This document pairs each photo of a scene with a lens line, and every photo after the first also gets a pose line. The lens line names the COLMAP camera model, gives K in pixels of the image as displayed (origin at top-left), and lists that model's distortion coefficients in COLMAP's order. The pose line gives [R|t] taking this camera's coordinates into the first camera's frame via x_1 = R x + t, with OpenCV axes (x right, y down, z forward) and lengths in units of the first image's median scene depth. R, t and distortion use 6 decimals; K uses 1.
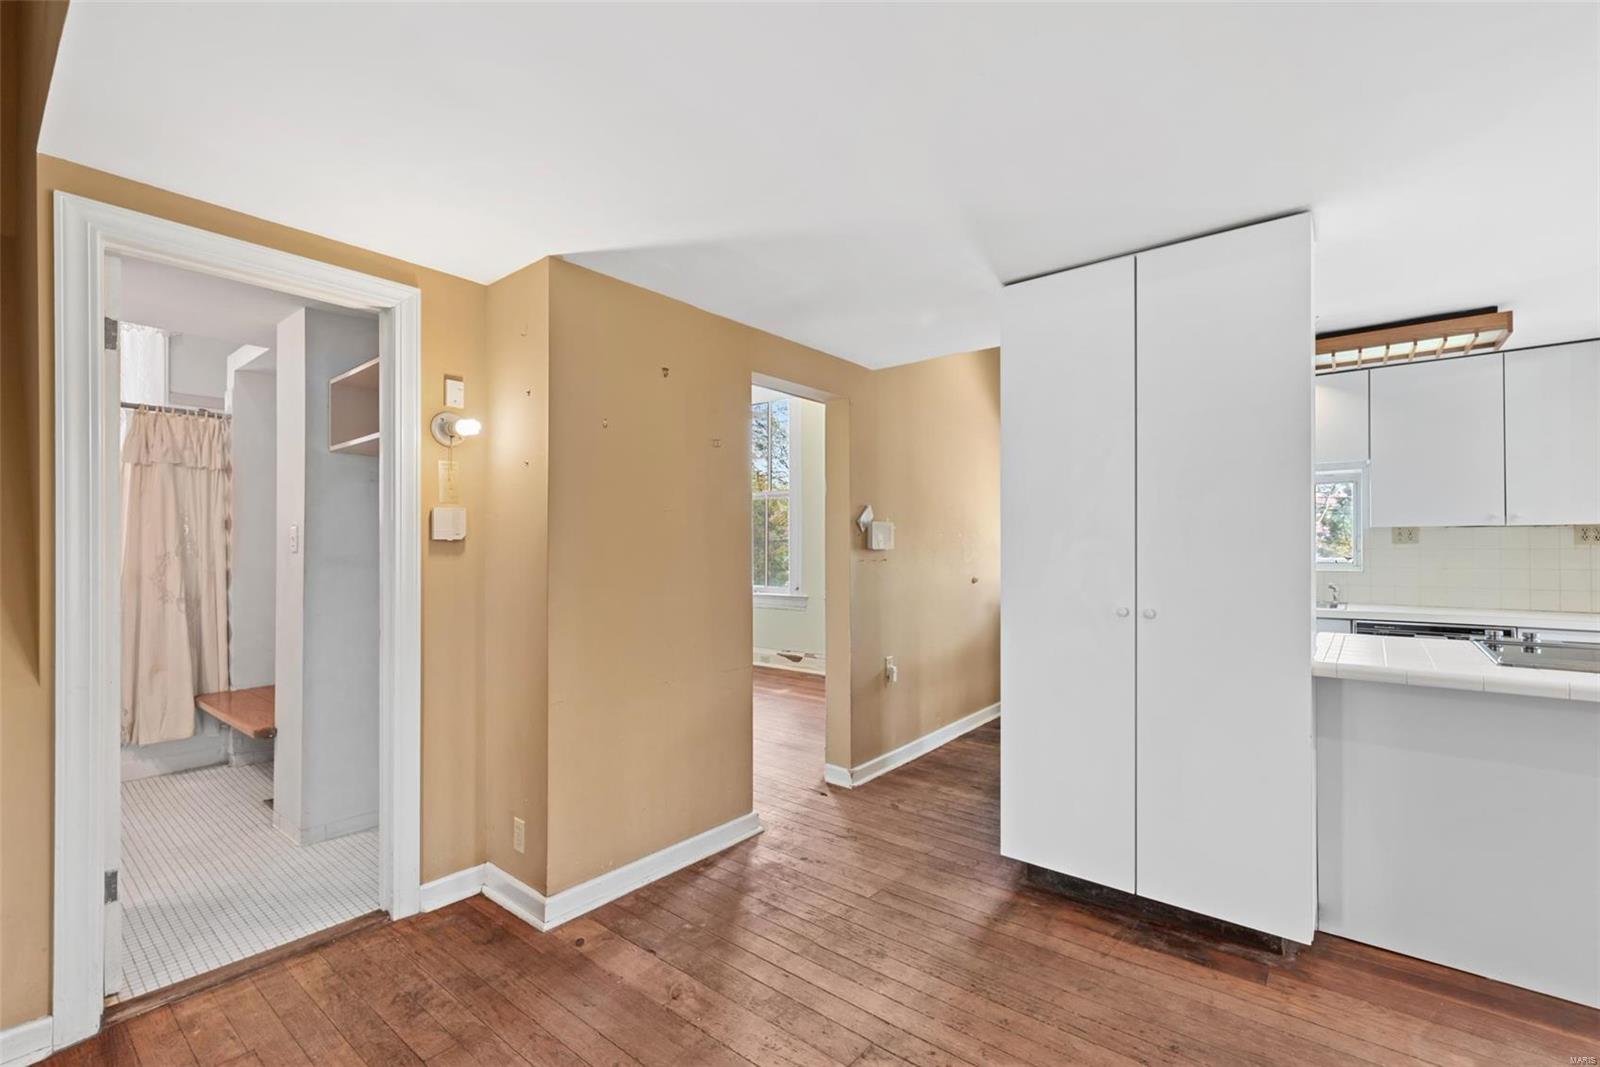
lens RADIAL K [[696.9, 0, 798.4], [0, 696.9, 545.9], [0, 0, 1]] dist [0.001994, 0.000195]
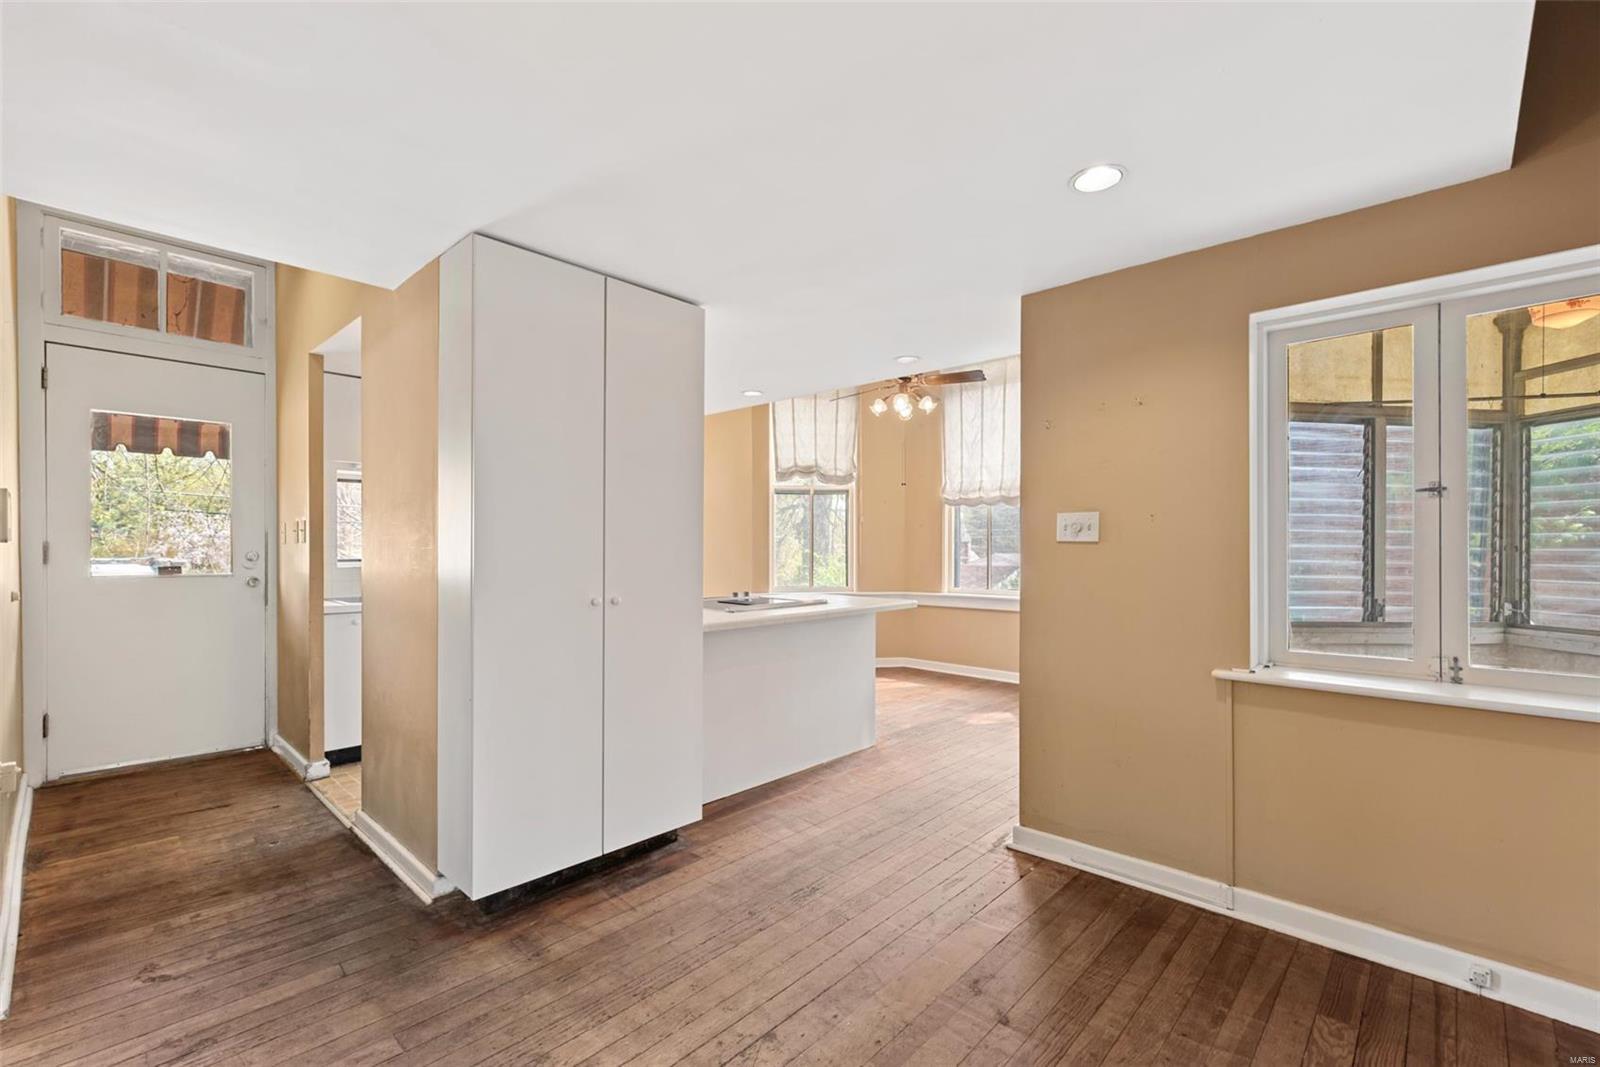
lens RADIAL K [[688.3, 0, 800.0], [0, 688.3, 533.5], [0, 0, 1]] dist [0.001221, -0.000378]
pose [[0.078111, 0.018580, 0.996772, -0.565696], [-0.004011, 0.999824, -0.018323, 0.004372], [-0.996937, -0.002567, 0.078172, 0.566181]]
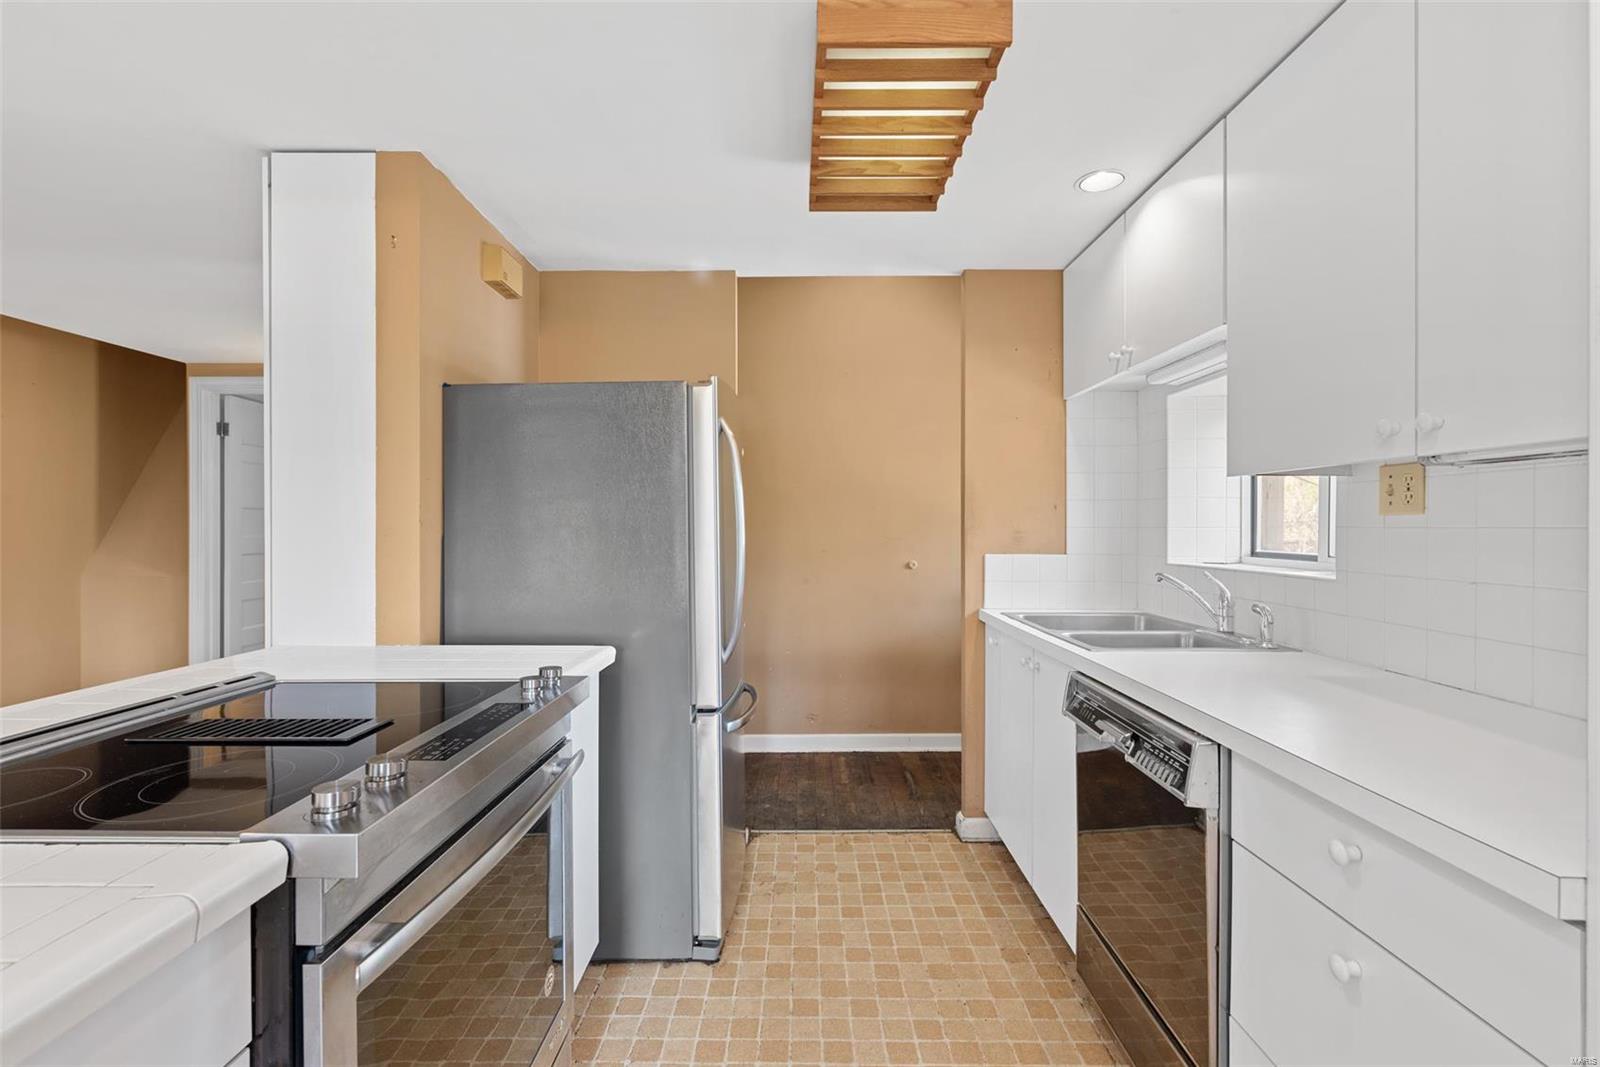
lens RADIAL K [[705.9, 0, 811.3], [0, 705.9, 524.7], [0, 0, 1]] dist [-0.000310, 0.000021]
pose [[0.636356, 0.001476, -0.771394, 1.584170], [-0.001222, 0.999999, 0.000905, 0.006001], [0.771394, 0.000367, 0.636358, 0.801146]]
